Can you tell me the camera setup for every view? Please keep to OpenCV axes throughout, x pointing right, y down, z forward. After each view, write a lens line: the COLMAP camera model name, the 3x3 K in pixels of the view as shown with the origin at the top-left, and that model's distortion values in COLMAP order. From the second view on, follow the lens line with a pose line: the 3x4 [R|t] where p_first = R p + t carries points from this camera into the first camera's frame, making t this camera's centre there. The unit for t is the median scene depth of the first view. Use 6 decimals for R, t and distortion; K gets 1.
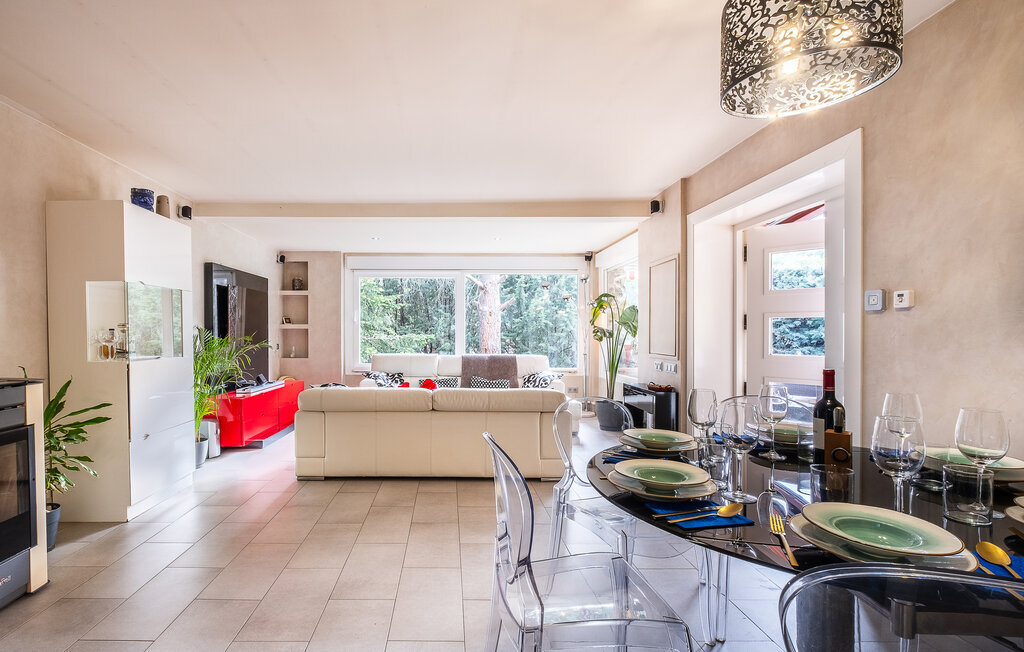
lens RADIAL K [[495.8, 0, 511.3], [0, 495.8, 343.6], [0, 0, 1]] dist [0.000325, -0.000005]
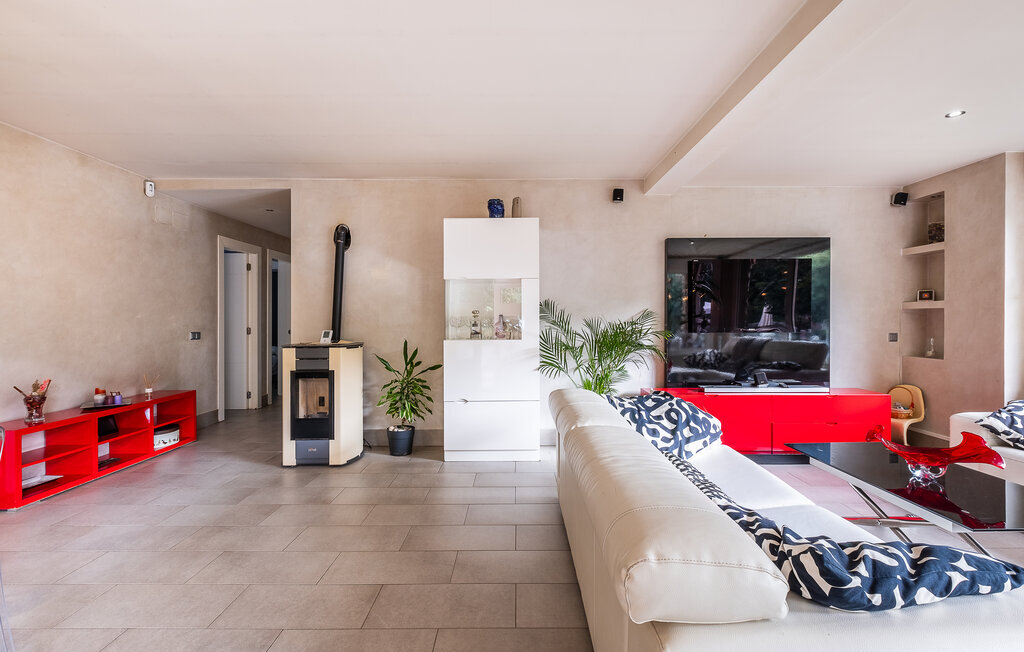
lens RADIAL K [[467.3, 0, 512.0], [0, 467.3, 326.0], [0, 0, 1]] dist [0.001380, 0.000204]
pose [[-0.124260, 0.012366, -0.992173, 0.373788], [-0.016060, 0.999766, 0.014472, -0.019293], [0.992120, 0.017732, -0.124033, 1.135638]]
